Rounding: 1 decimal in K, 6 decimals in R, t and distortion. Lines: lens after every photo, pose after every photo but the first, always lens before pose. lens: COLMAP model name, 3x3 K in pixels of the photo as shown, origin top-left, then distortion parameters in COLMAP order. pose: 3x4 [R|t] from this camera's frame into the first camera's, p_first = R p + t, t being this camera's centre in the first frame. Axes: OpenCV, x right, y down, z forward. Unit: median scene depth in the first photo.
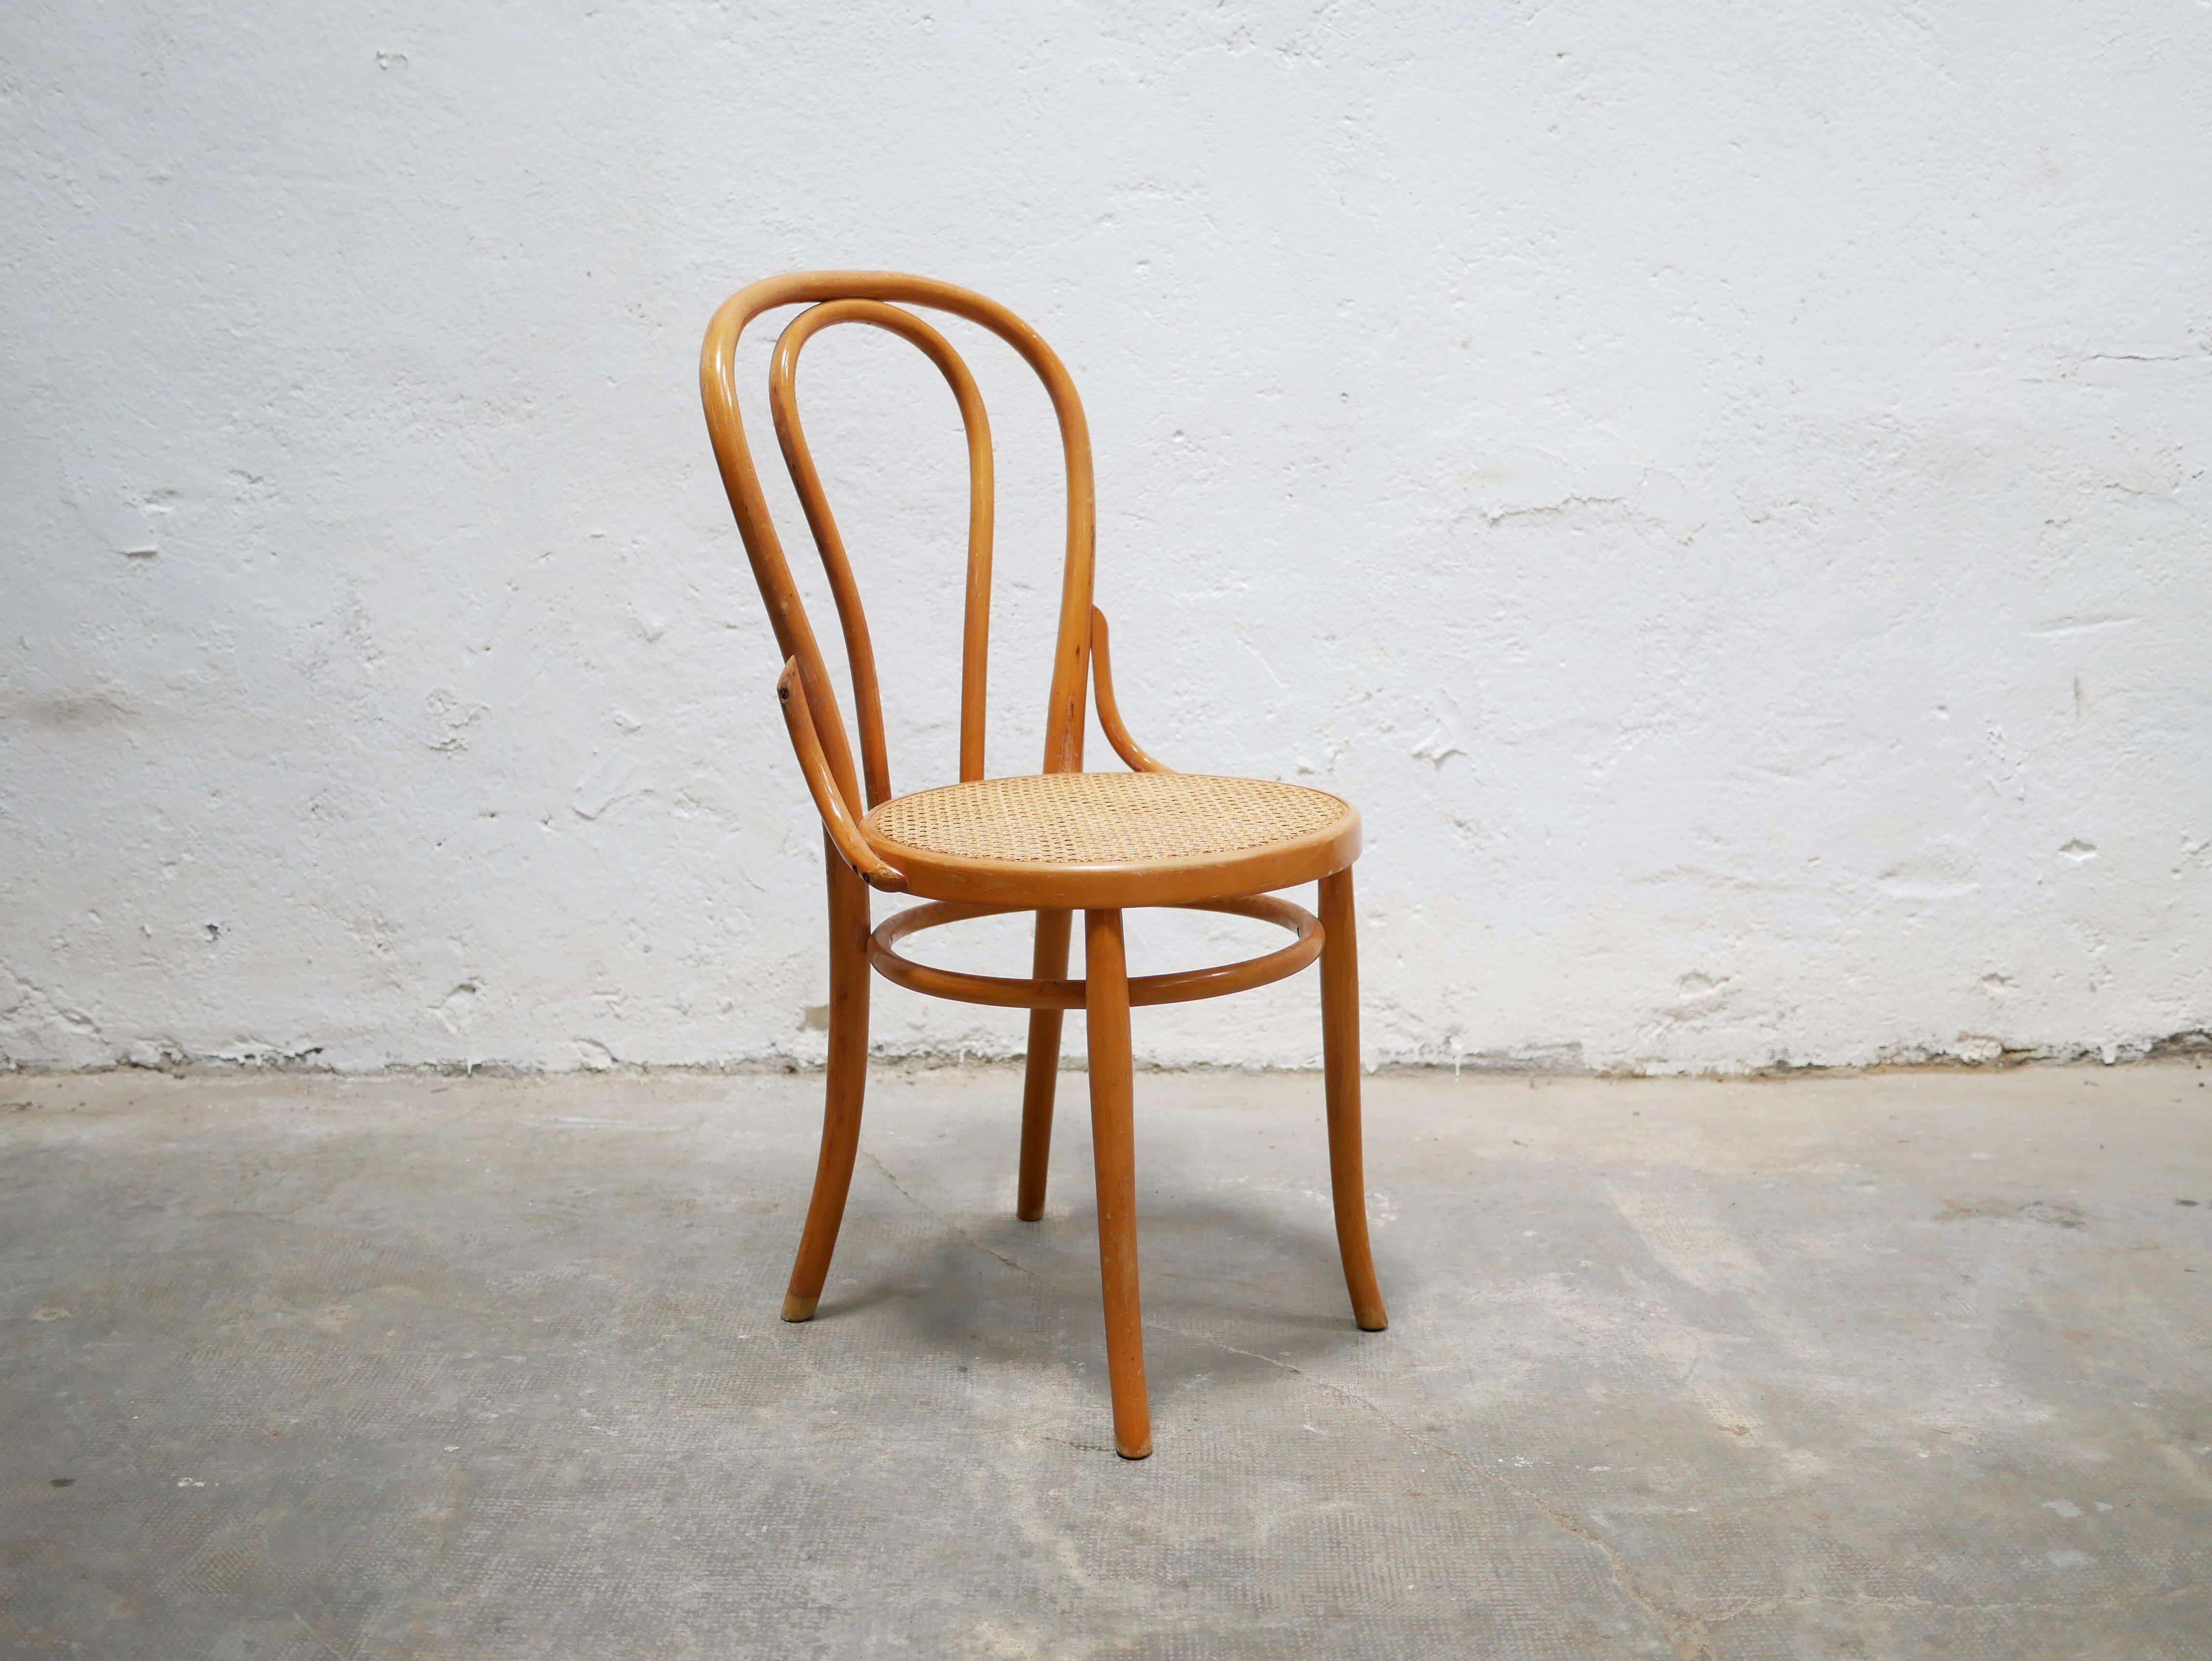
lens RADIAL K [[2469.7, 0, 1101.7], [0, 2469.7, 812.5], [0, 0, 1]] dist [-0.015696, 0.000000]
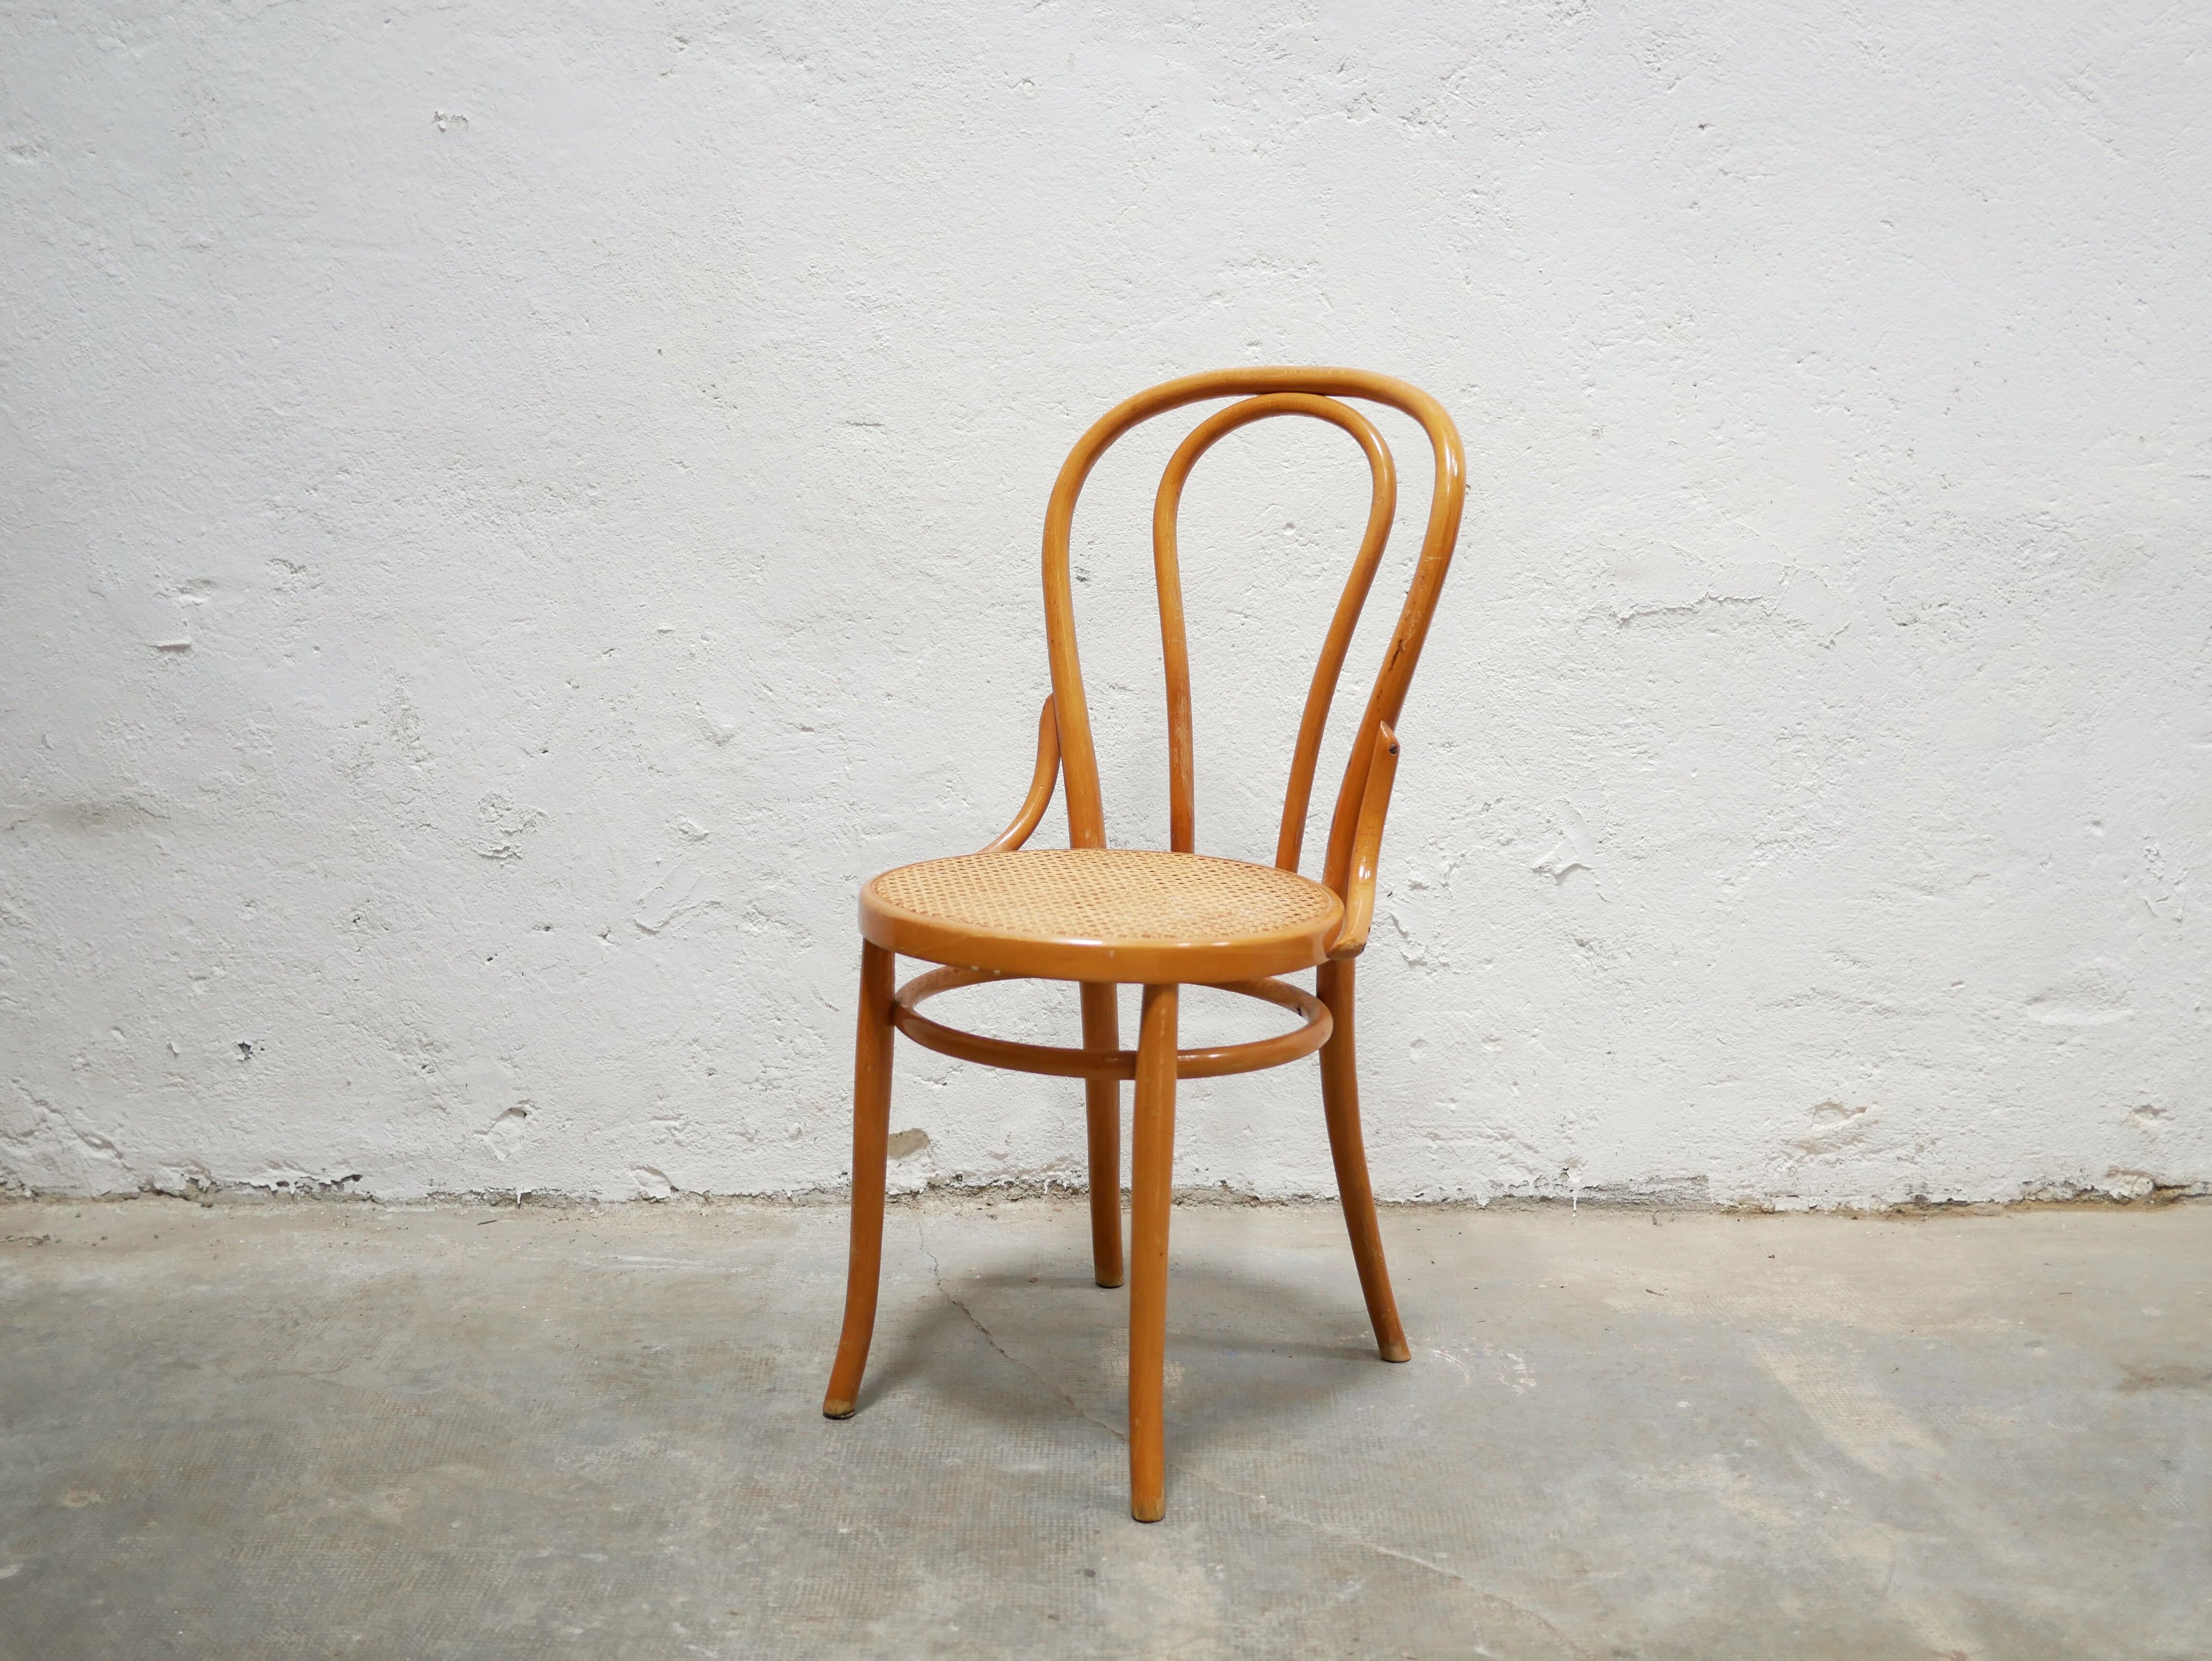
lens RADIAL K [[2469.7, 0, 1095.3], [0, 2469.7, 823.6], [0, 0, 1]] dist [-0.015696, 0.000000]
pose [[0.999960, 0.006827, 0.005814, -0.047684], [-0.006775, 0.999937, -0.008979, -0.032962], [-0.005875, 0.008939, 0.999943, 0.069229]]
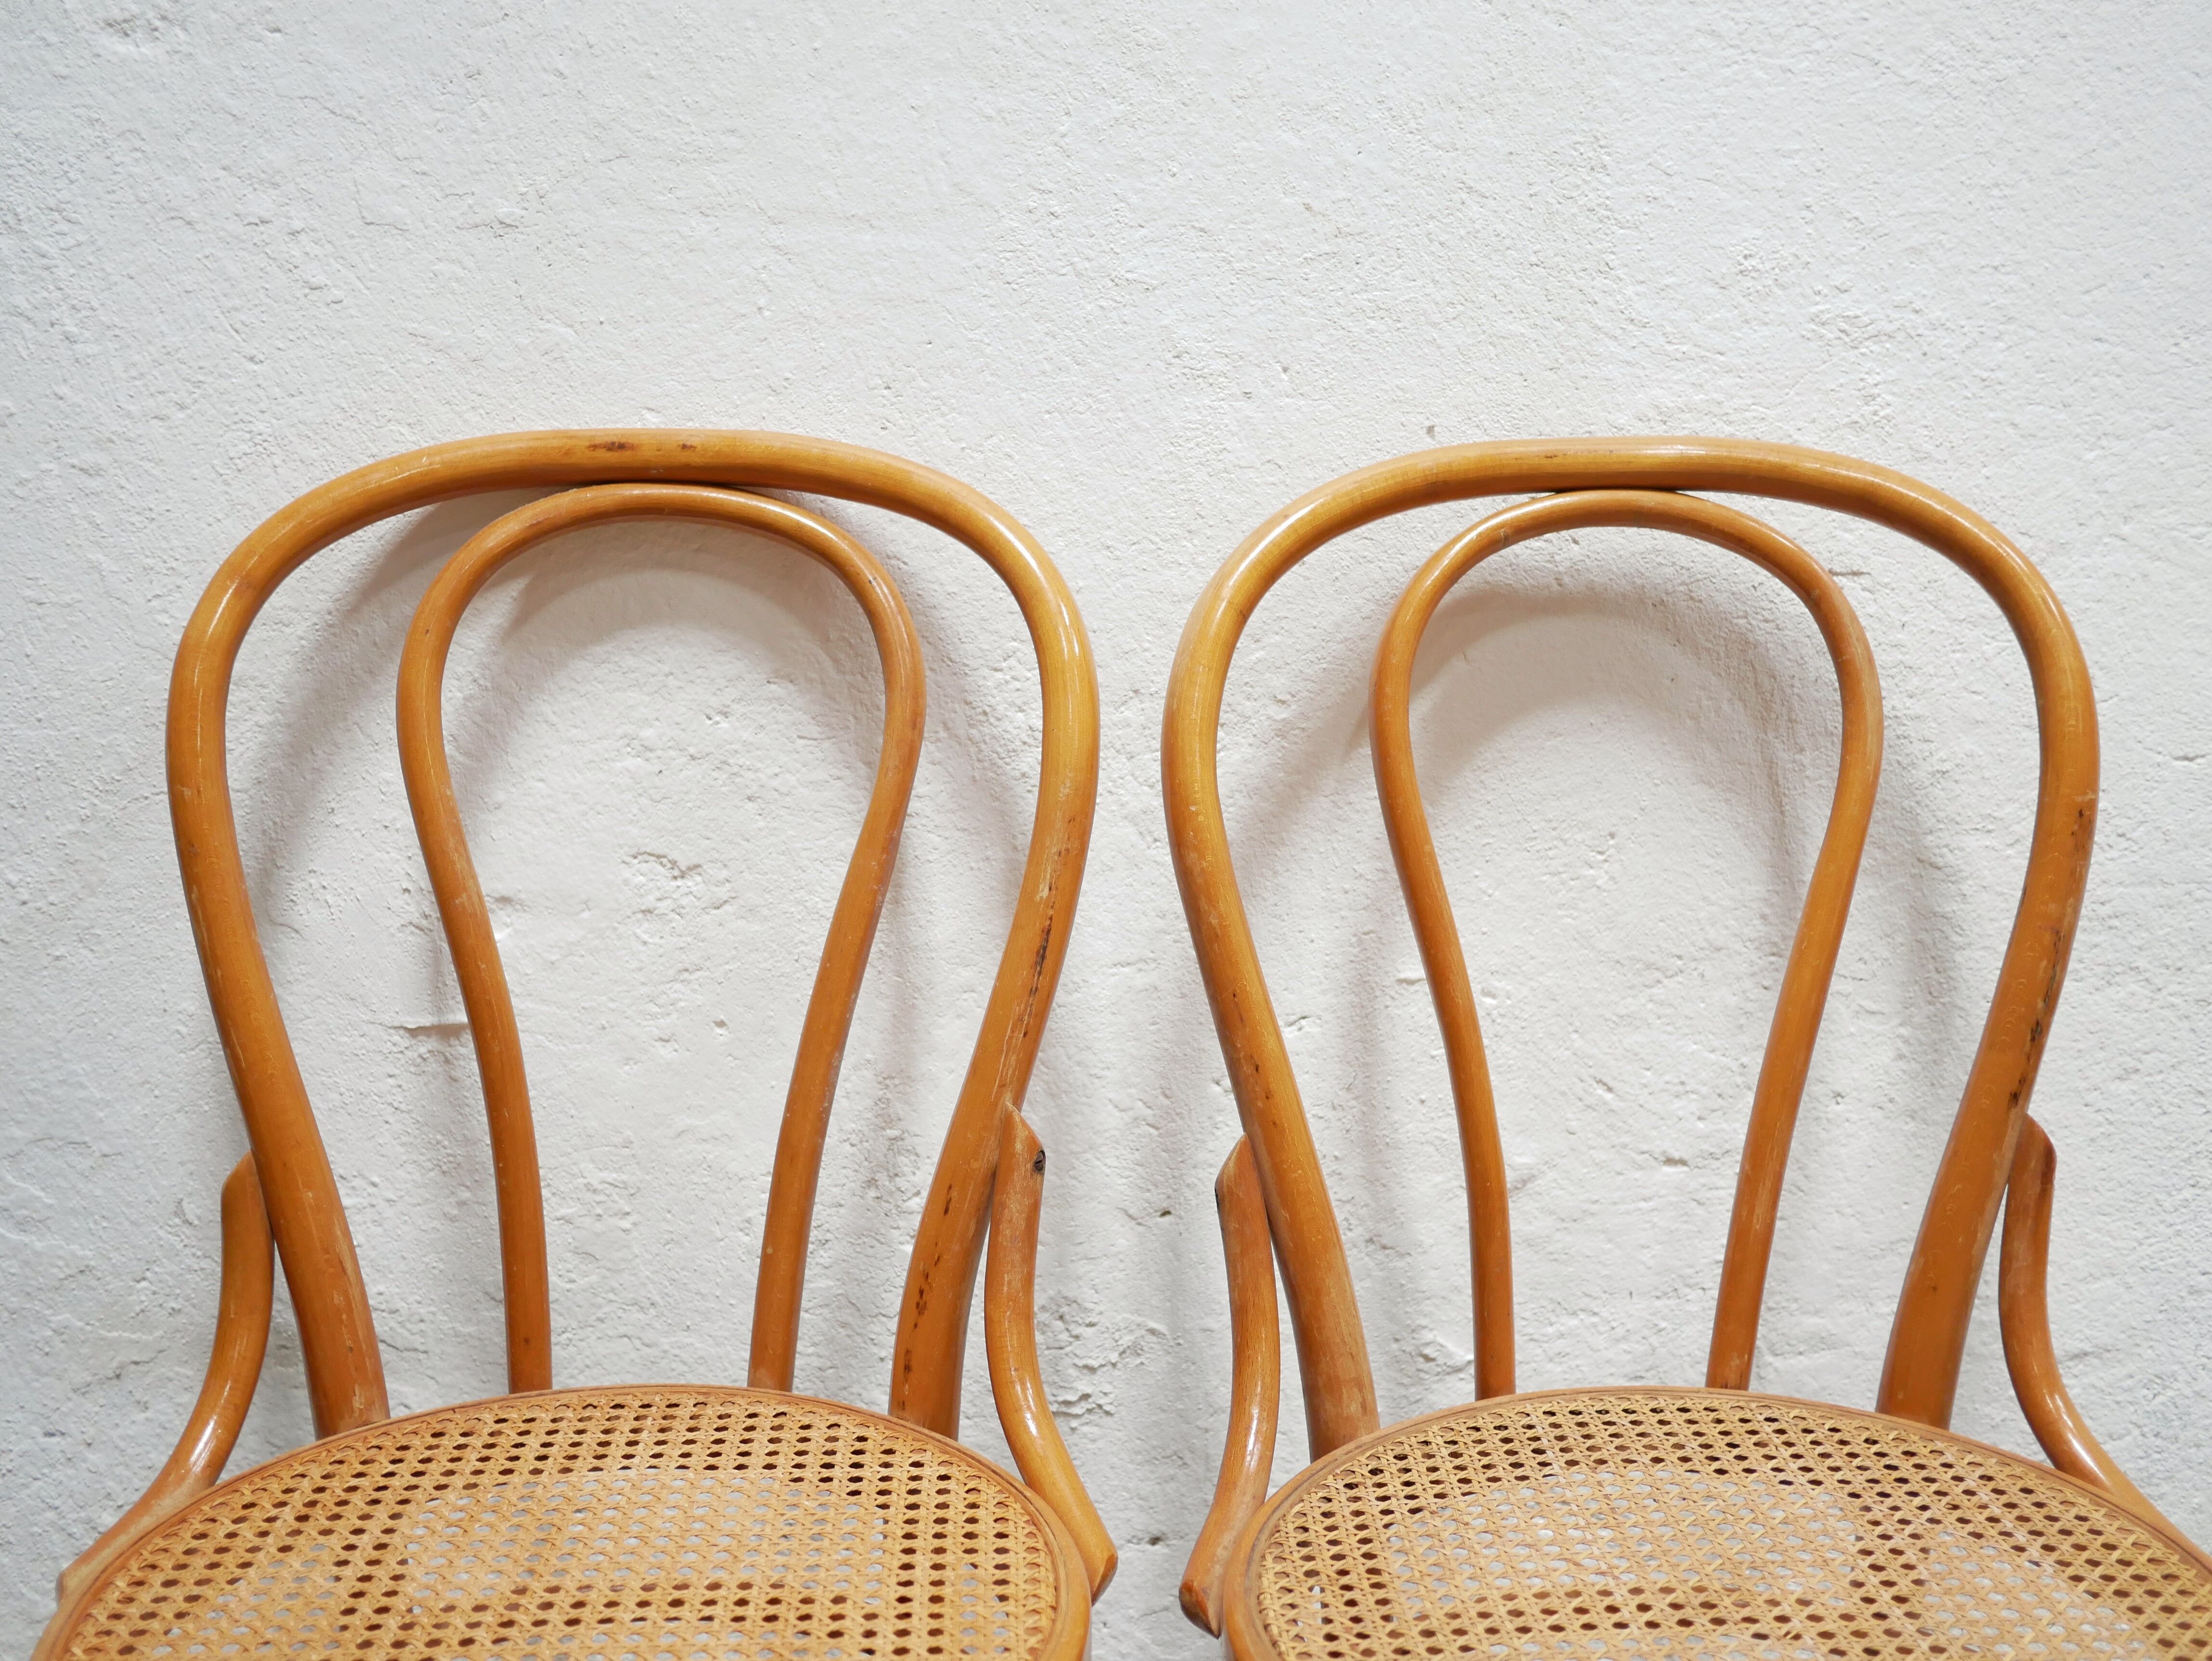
lens RADIAL K [[2469.7, 0, 1093.6], [0, 2469.7, 820.1], [0, 0, 1]] dist [-0.015696, 0.000000]
pose [[0.999922, -0.004591, 0.011600, -0.276129], [0.004563, 0.999987, 0.002463, -0.147503], [-0.011611, -0.002410, 0.999930, 0.541893]]
